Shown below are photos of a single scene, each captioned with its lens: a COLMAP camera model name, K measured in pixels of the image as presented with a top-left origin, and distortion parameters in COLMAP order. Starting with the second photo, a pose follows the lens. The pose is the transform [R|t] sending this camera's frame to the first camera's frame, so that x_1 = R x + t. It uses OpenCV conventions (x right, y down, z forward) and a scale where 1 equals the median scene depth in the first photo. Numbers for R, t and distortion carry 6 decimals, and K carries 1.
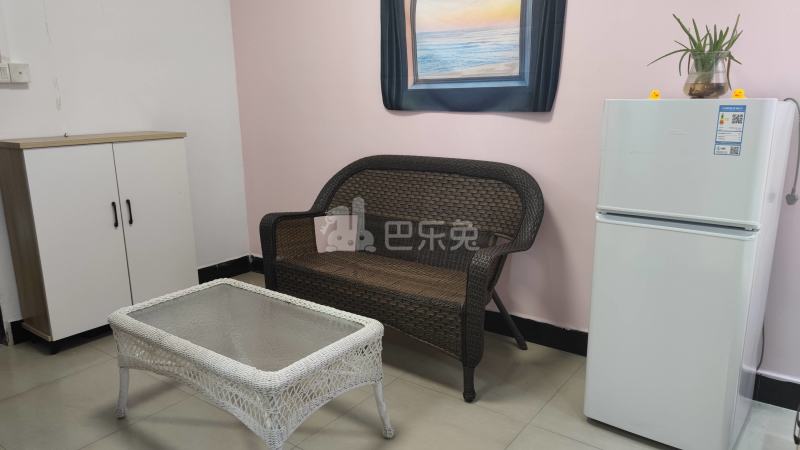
lens RADIAL K [[569.6, 0, 396.3], [0, 569.6, 231.5], [0, 0, 1]] dist [0.014699, -0.007997]
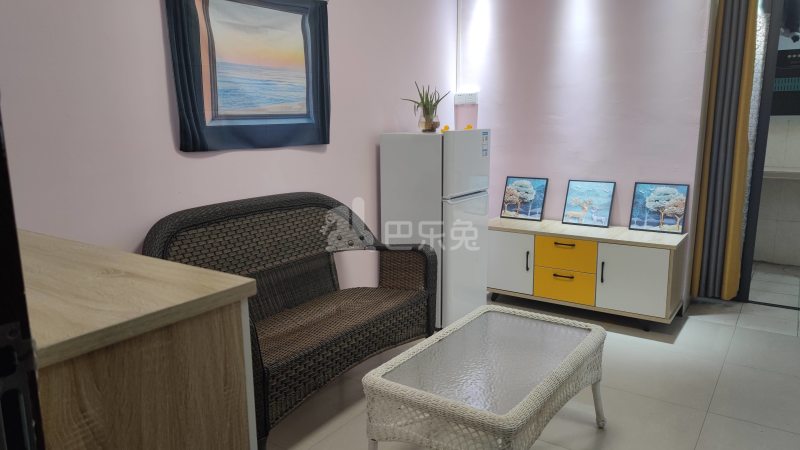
lens RADIAL K [[569.6, 0, 395.9], [0, 569.6, 221.7], [0, 0, 1]] dist [0.014699, -0.007997]
pose [[-0.019246, -0.161161, 0.986740, -0.874277], [0.252988, 0.954021, 0.160752, -0.190199], [-0.967278, 0.252728, 0.022411, 0.791439]]
